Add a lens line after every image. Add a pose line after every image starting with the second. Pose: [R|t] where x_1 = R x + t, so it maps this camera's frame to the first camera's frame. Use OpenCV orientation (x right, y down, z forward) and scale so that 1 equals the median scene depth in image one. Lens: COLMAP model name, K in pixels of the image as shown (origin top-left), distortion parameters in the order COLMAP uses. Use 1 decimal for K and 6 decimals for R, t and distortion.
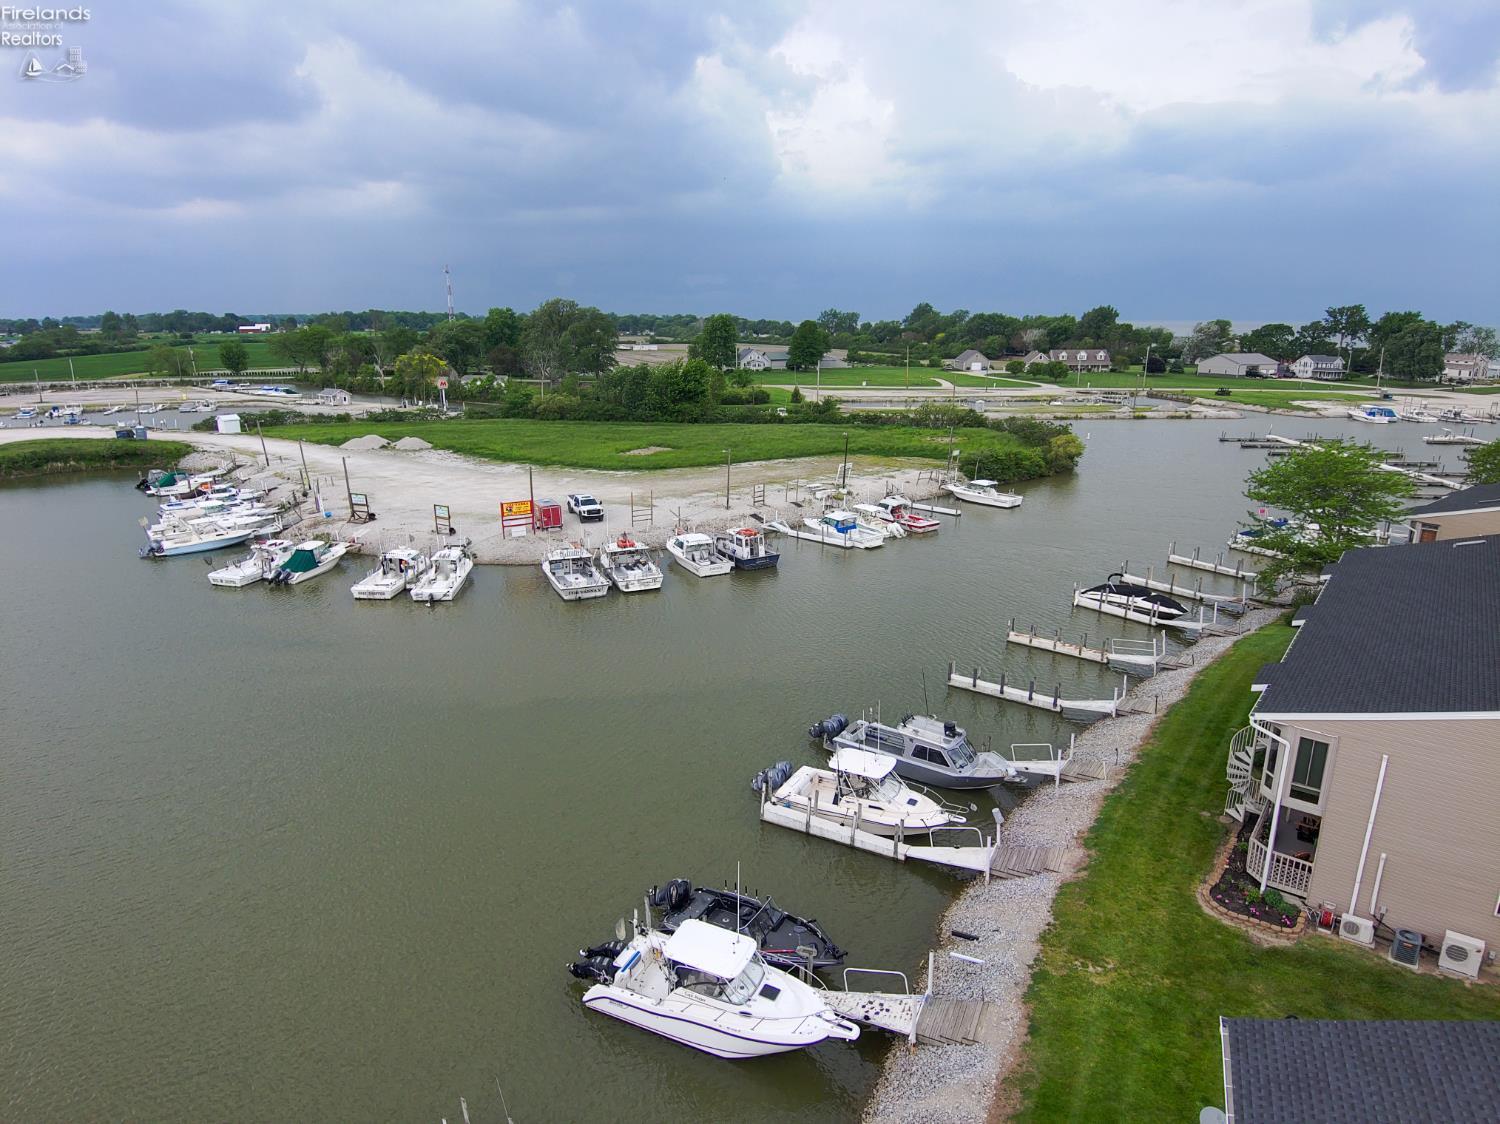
lens RADIAL K [[906.5, 0, 724.7], [0, 906.5, 563.9], [0, 0, 1]] dist [0.003200, -0.040717]
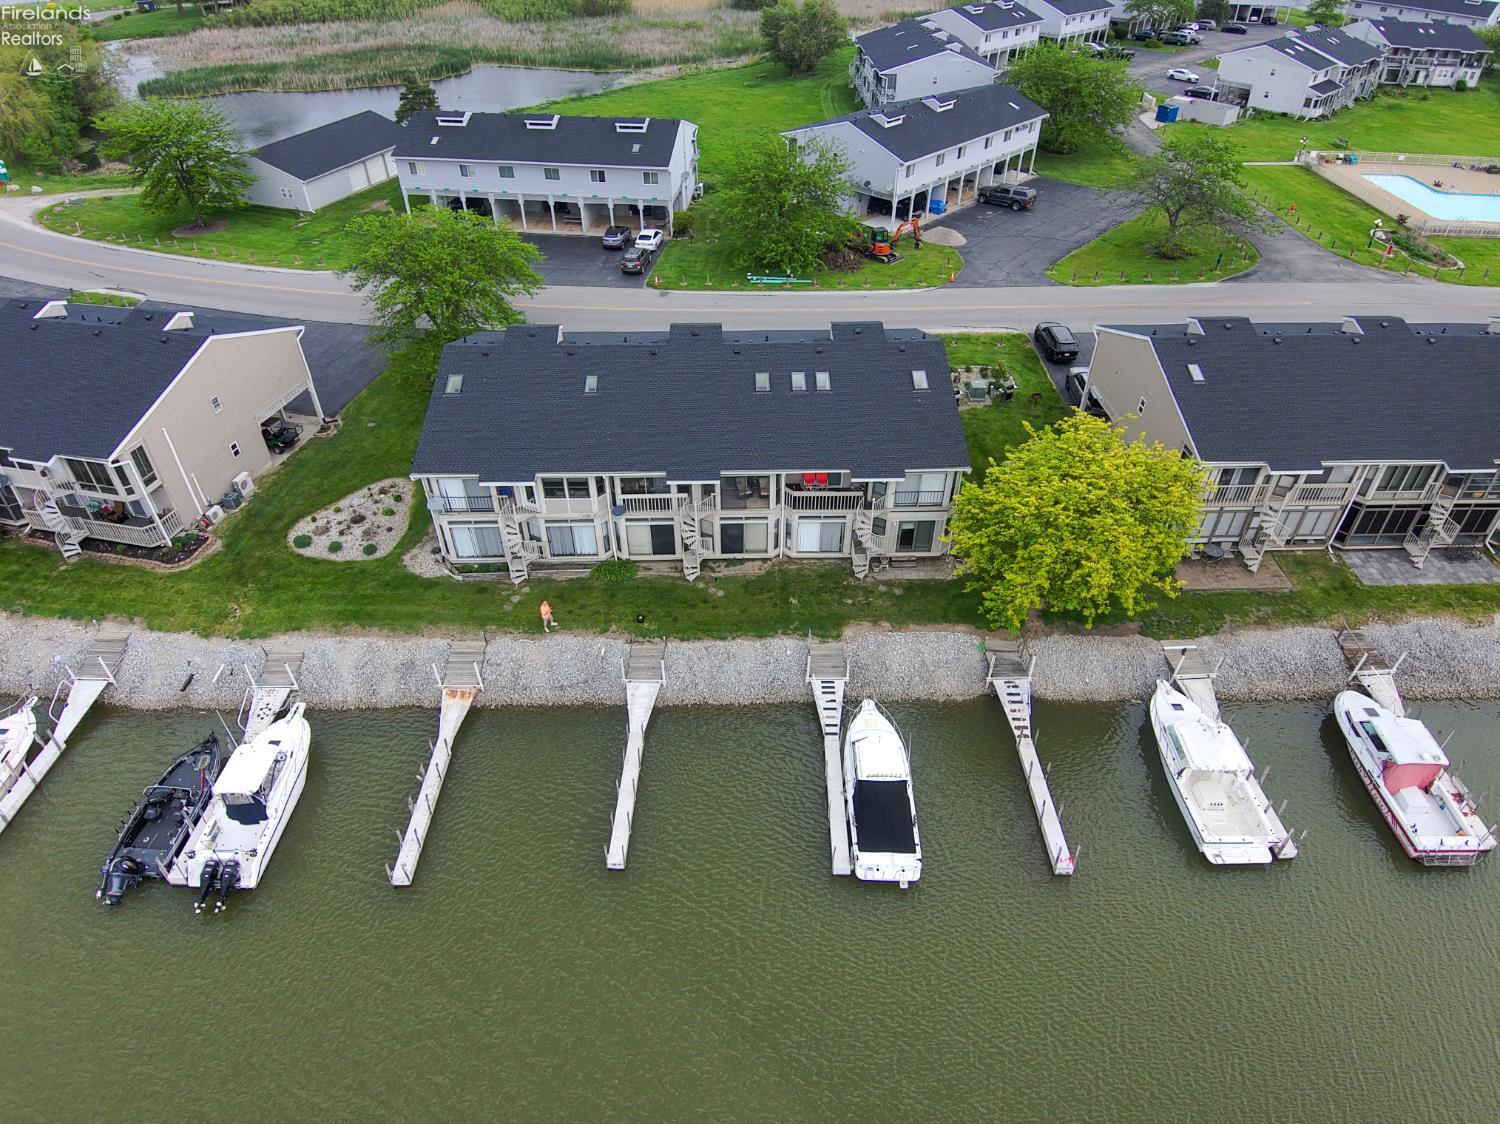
lens RADIAL K [[945.4, 0, 750.0], [0, 945.4, 562.0], [0, 0, 1]] dist [0.063010, -0.106027]
pose [[-0.444768, -0.546900, 0.709282, -1.156643], [0.247655, 0.685950, 0.684207, -0.559100], [-0.860725, 0.479971, -0.169646, 0.430078]]
